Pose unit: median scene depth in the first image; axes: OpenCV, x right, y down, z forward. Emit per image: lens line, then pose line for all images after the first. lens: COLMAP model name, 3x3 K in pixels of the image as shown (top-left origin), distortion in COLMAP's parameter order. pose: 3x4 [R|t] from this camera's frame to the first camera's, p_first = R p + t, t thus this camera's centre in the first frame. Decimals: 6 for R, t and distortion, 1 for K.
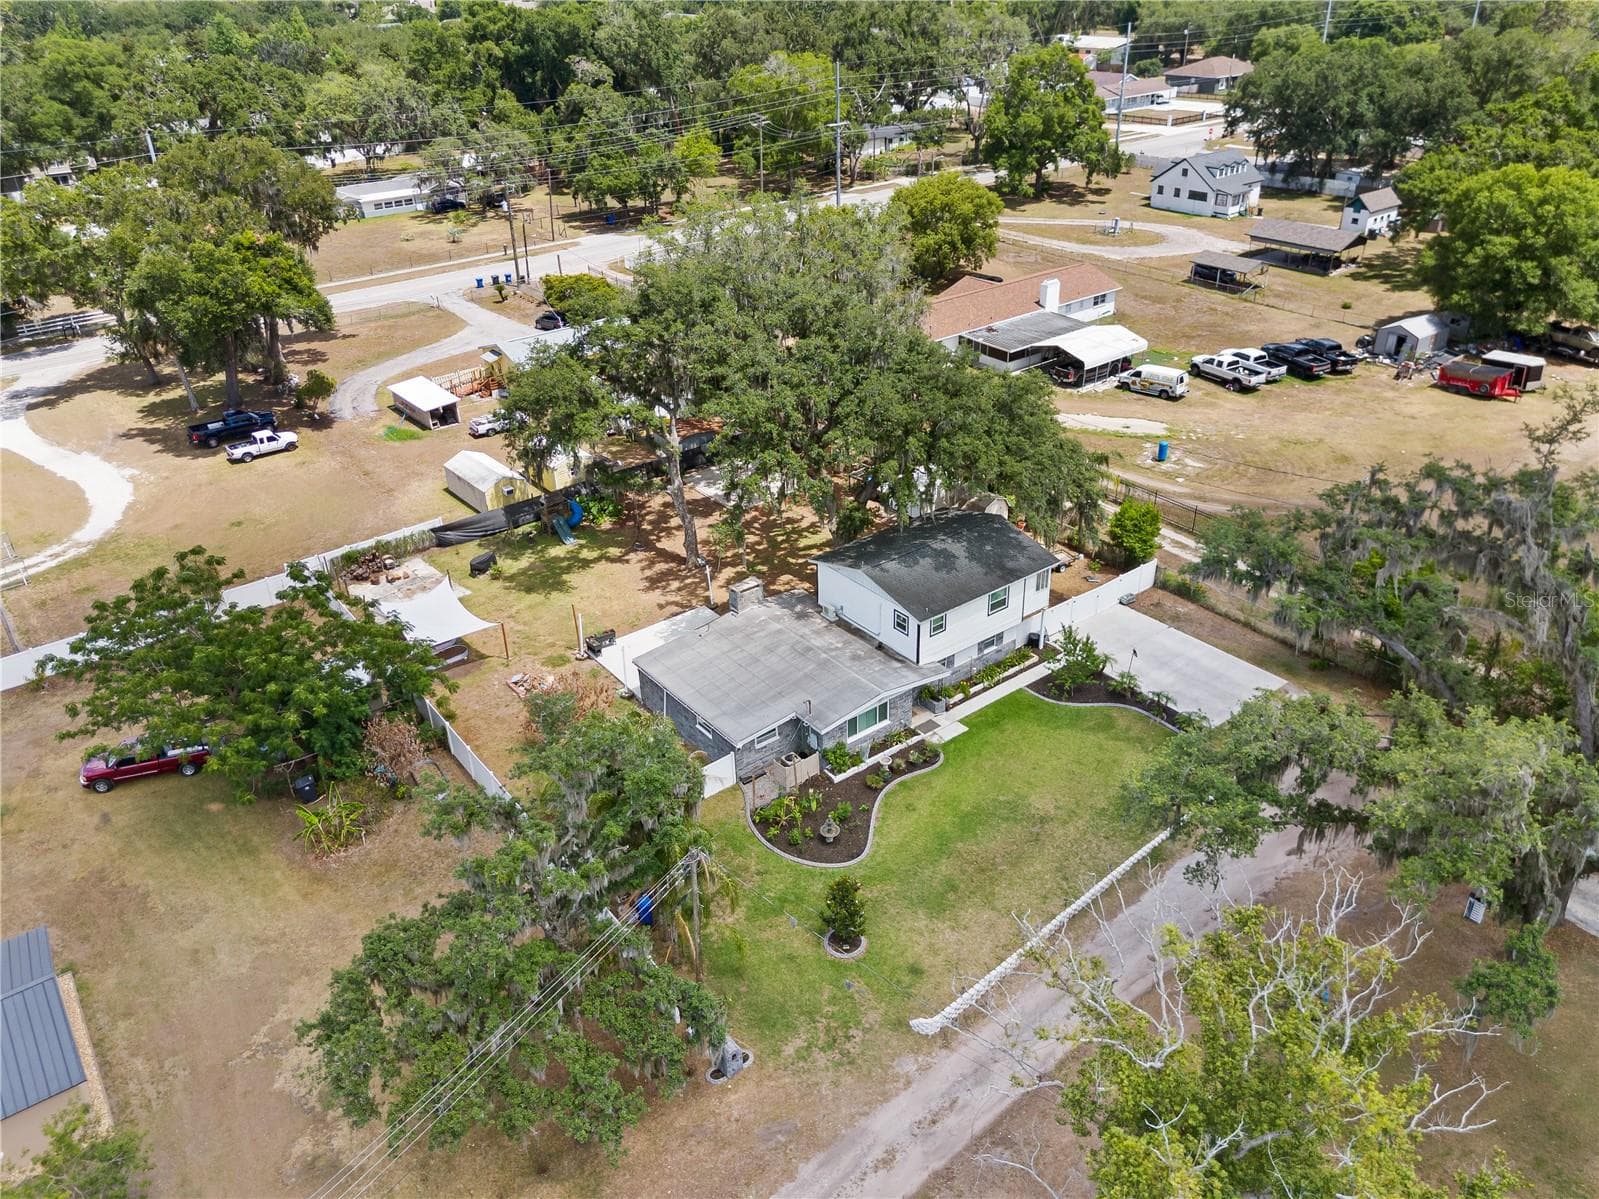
lens RADIAL K [[1183.0, 0, 799.5], [0, 1183.0, 599.5], [0, 0, 1]] dist [0.066529, -0.060580]
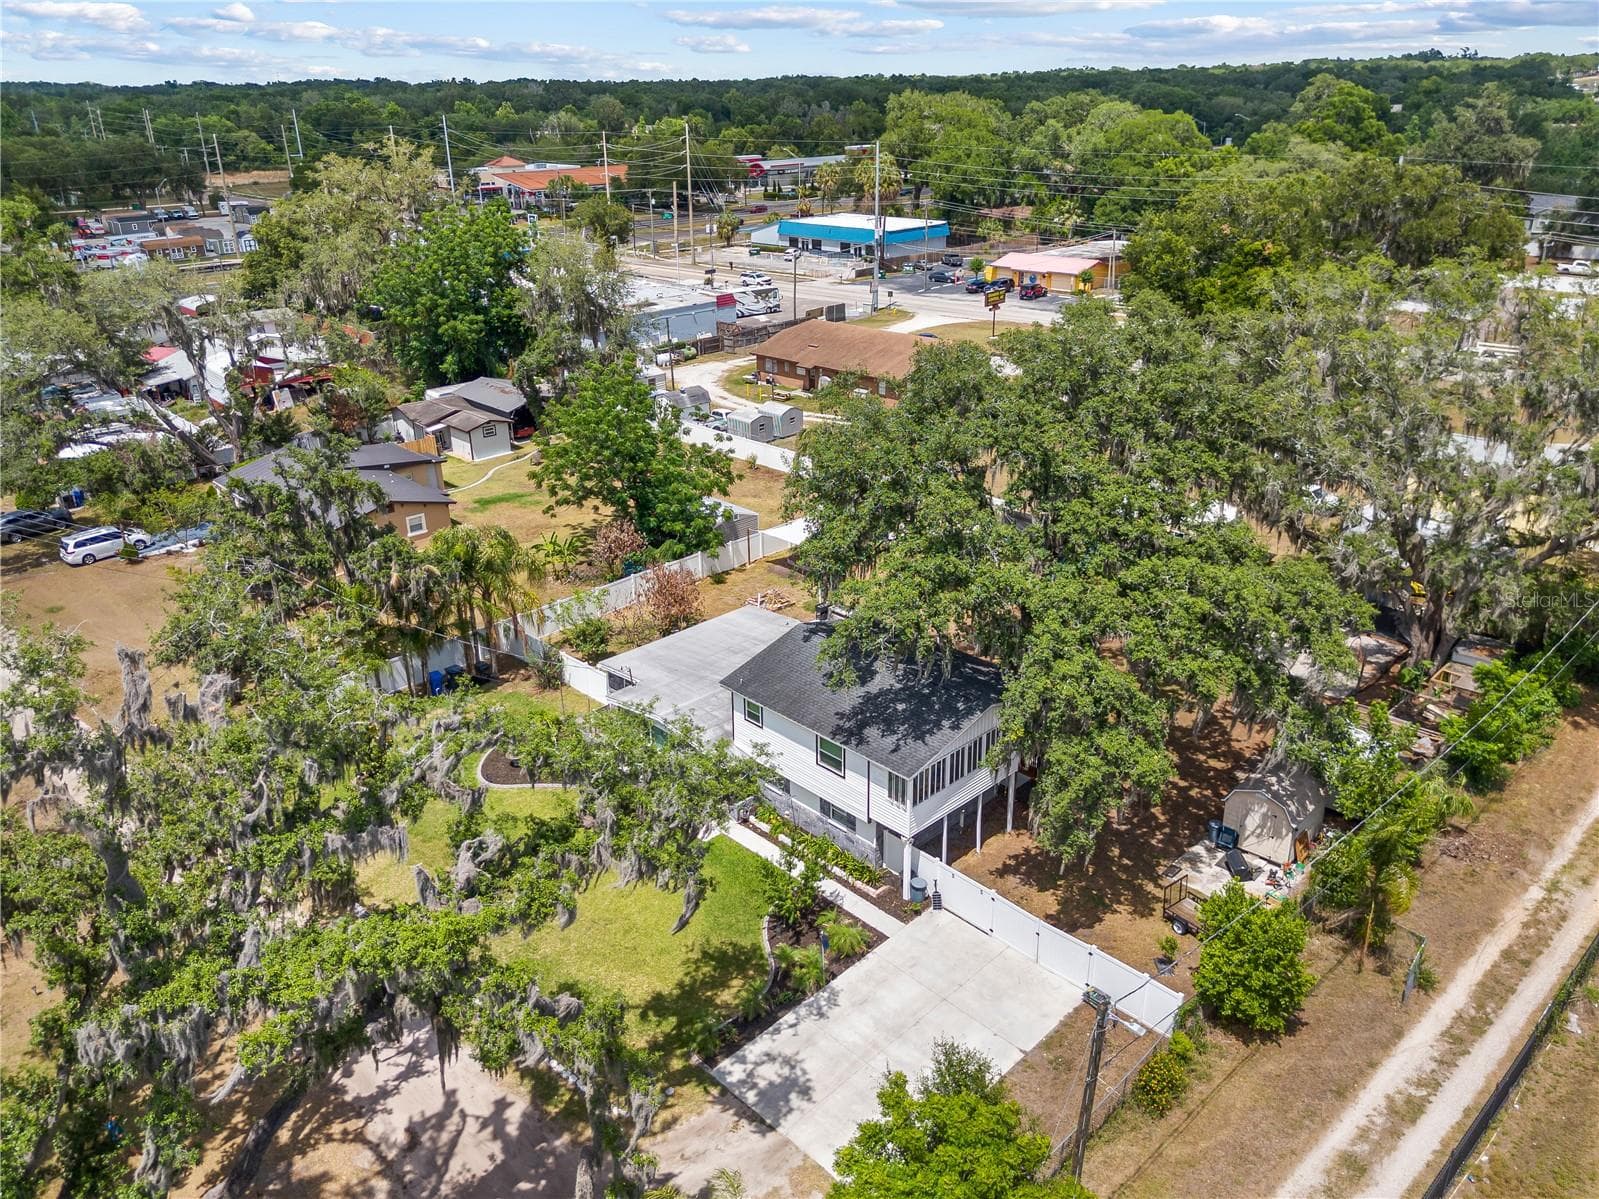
lens RADIAL K [[1183.0, 0, 799.5], [0, 1183.0, 599.5], [0, 0, 1]] dist [0.066529, -0.060580]
pose [[0.117975, 0.420060, -0.899795, 0.504682], [-0.473657, 0.820204, 0.320801, -0.195611], [0.872772, 0.388348, 0.295728, 0.479656]]
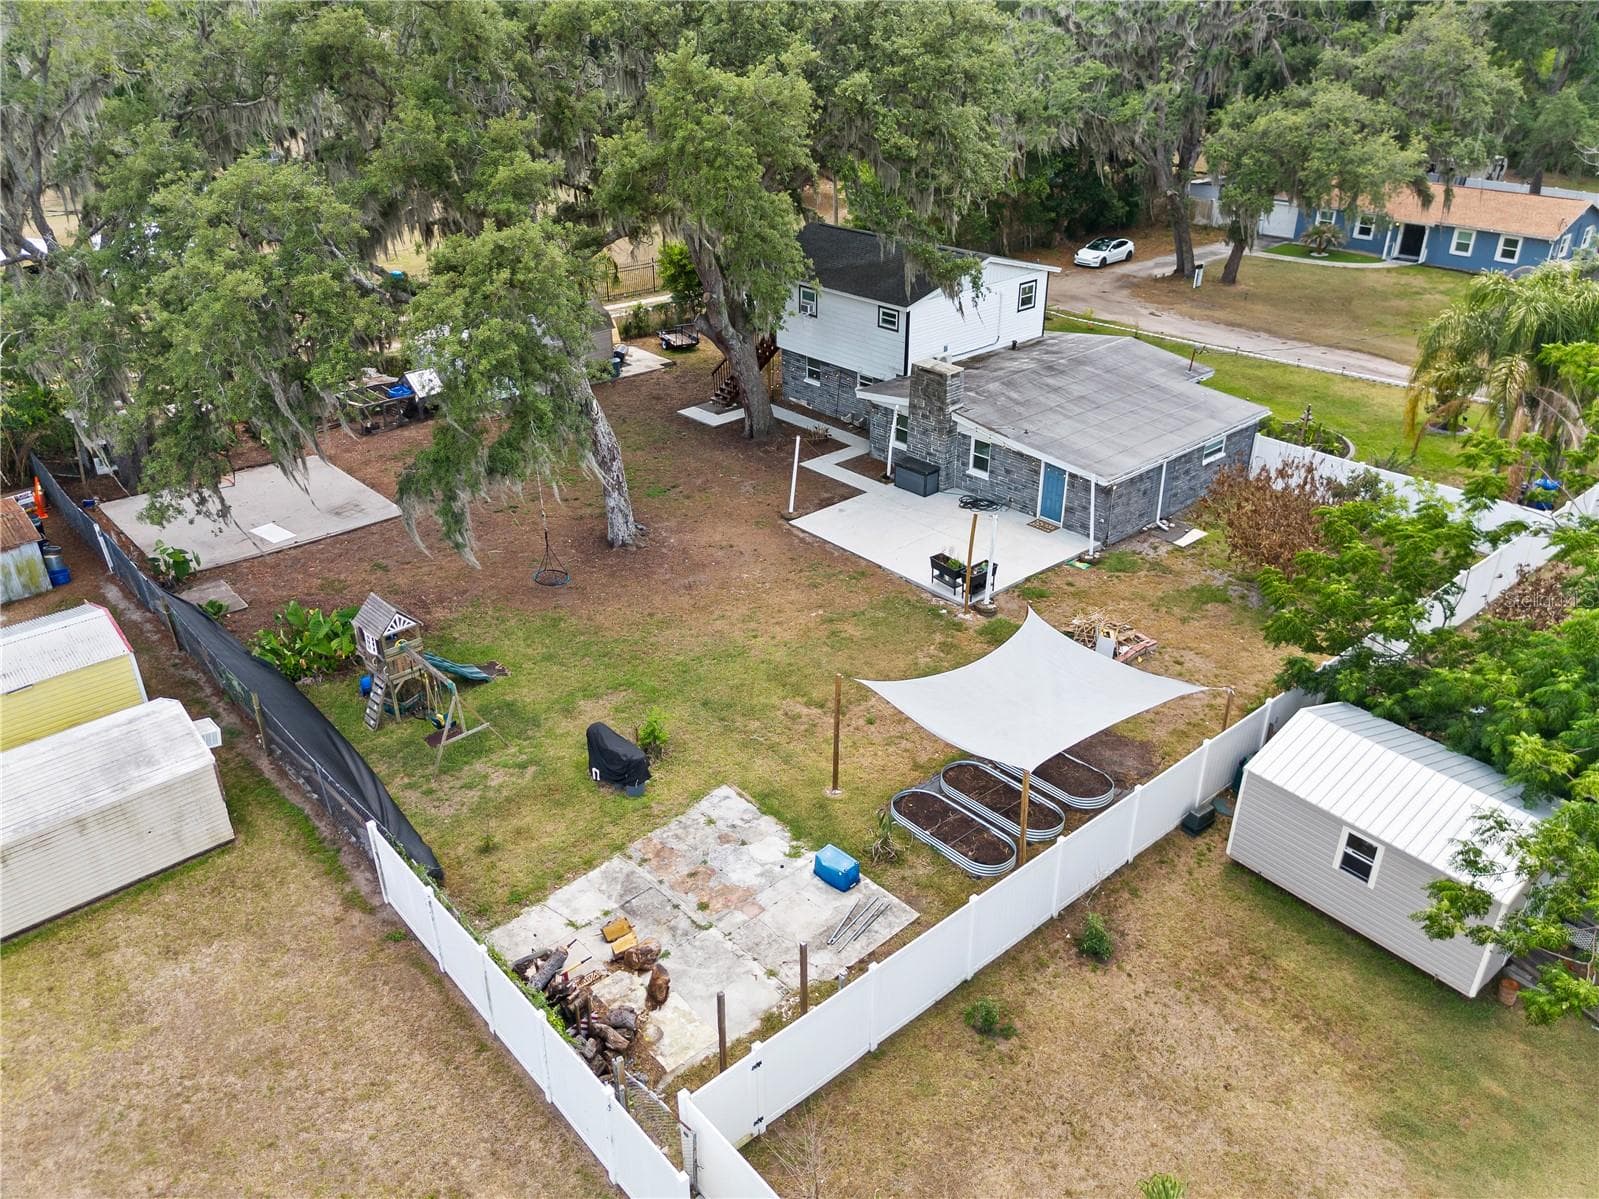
lens RADIAL K [[1183.0, 0, 799.5], [0, 1183.0, 599.5], [0, 0, 1]] dist [0.066529, -0.060580]
pose [[-0.064783, -0.443211, 0.894073, -0.447751], [0.500471, 0.760700, 0.413358, -0.146690], [-0.863326, 0.474236, 0.172534, 0.694968]]
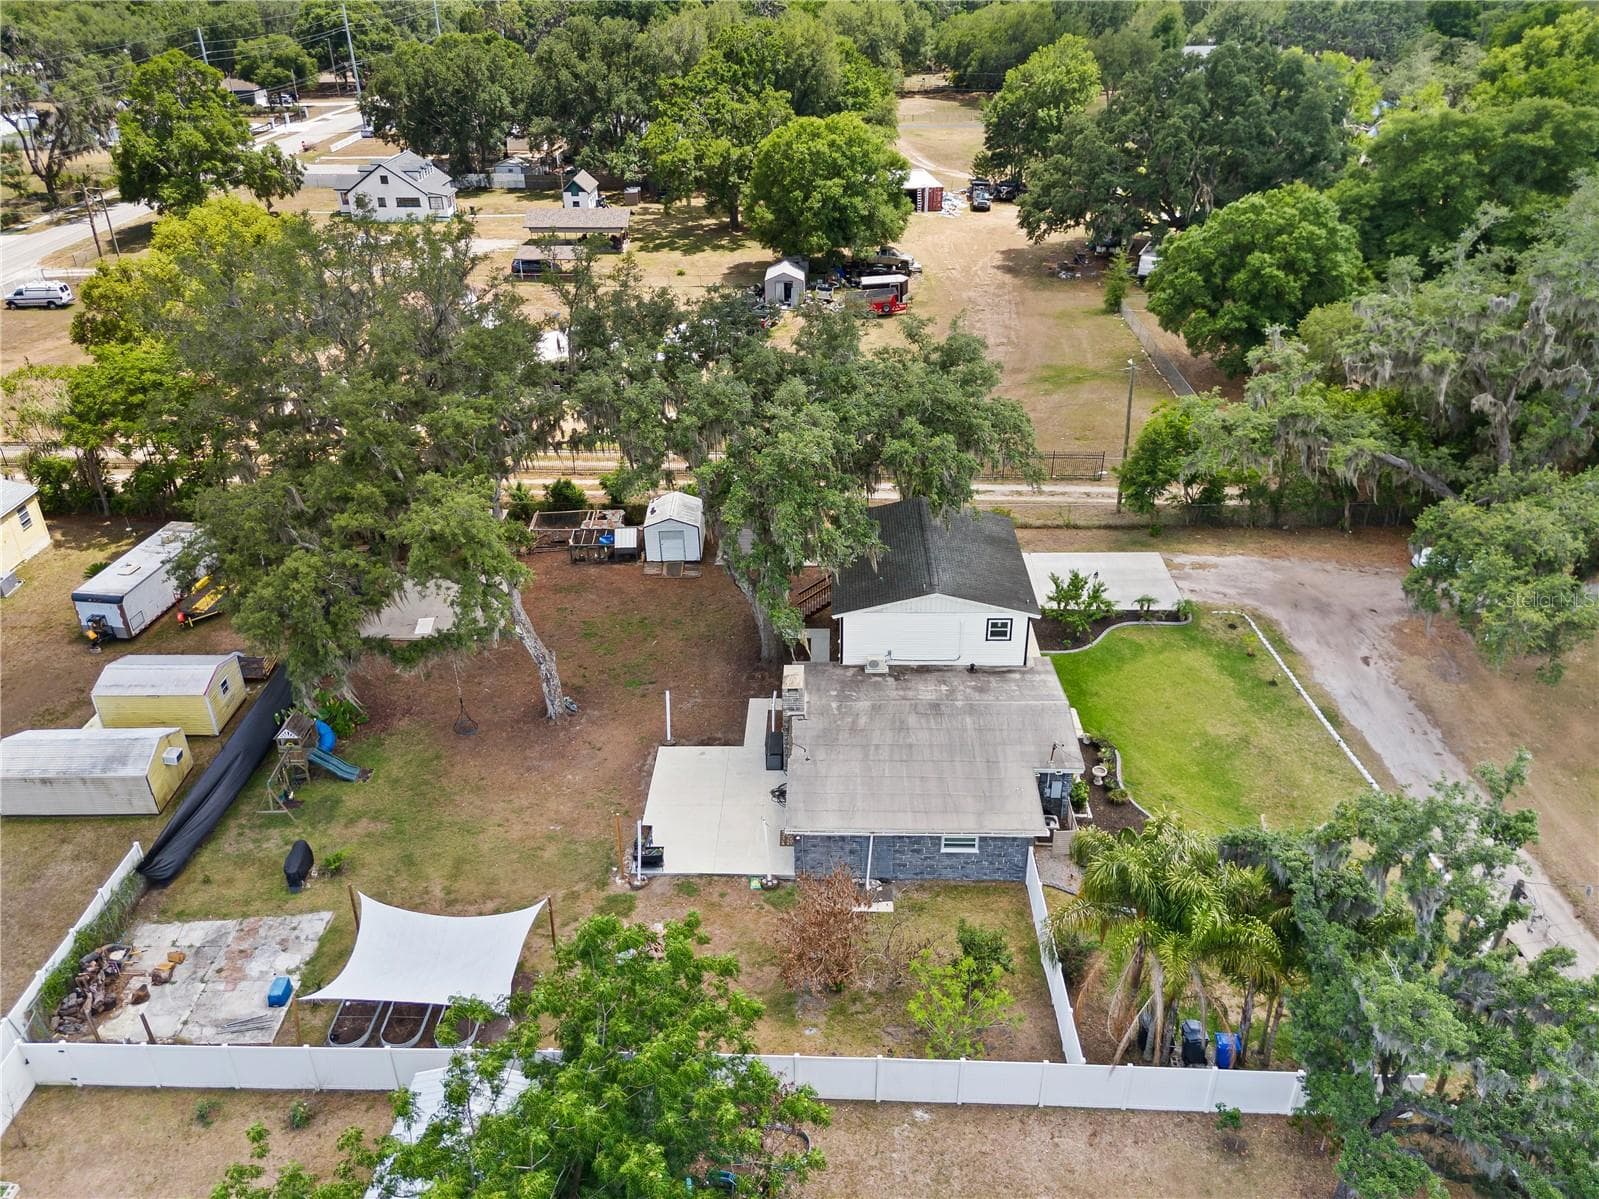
lens RADIAL K [[1183.0, 0, 799.5], [0, 1183.0, 599.5], [0, 0, 1]] dist [0.066529, -0.060580]
pose [[0.627895, -0.361731, 0.689129, -0.373840], [0.378840, 0.915507, 0.135381, -0.108915], [-0.679874, 0.176065, 0.711880, 0.309247]]
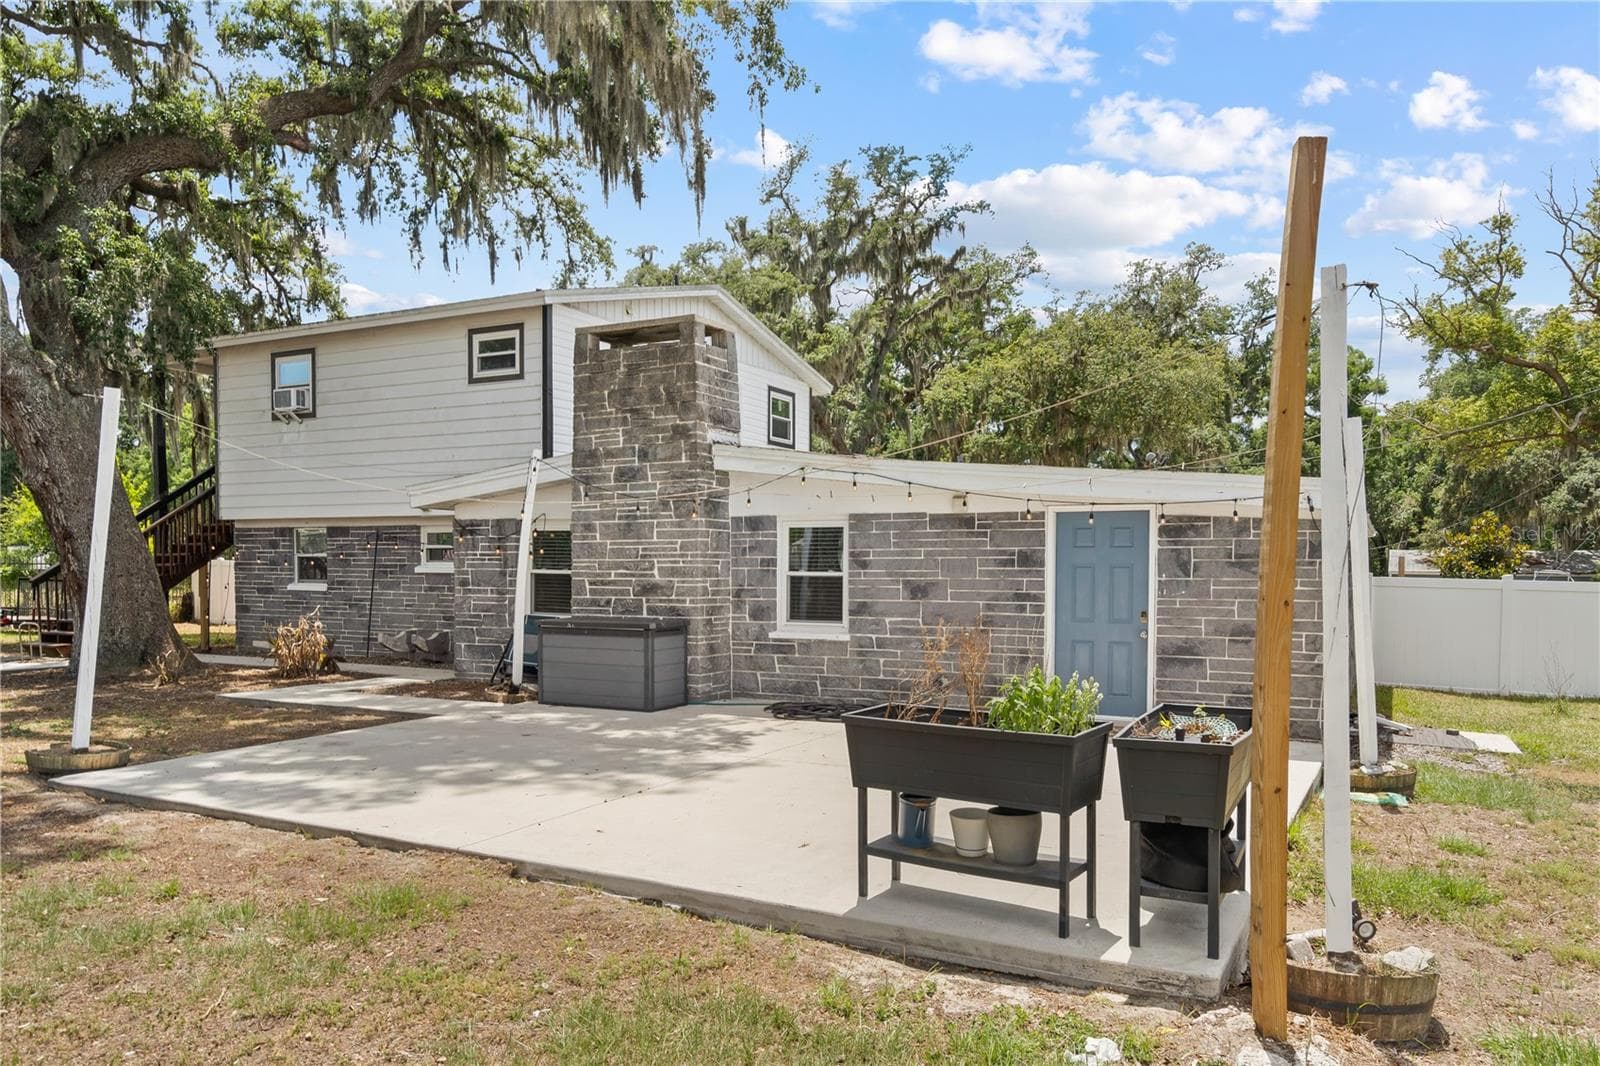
lens RADIAL K [[1123.2, 0, 803.3], [0, 1123.2, 578.1], [0, 0, 1]] dist [0.016939, 0.000321]
pose [[-0.402525, 0.013917, 0.915303, -0.164421], [0.457593, 0.869055, 0.188023, -0.000691], [-0.792832, 0.494520, -0.356185, 0.735413]]
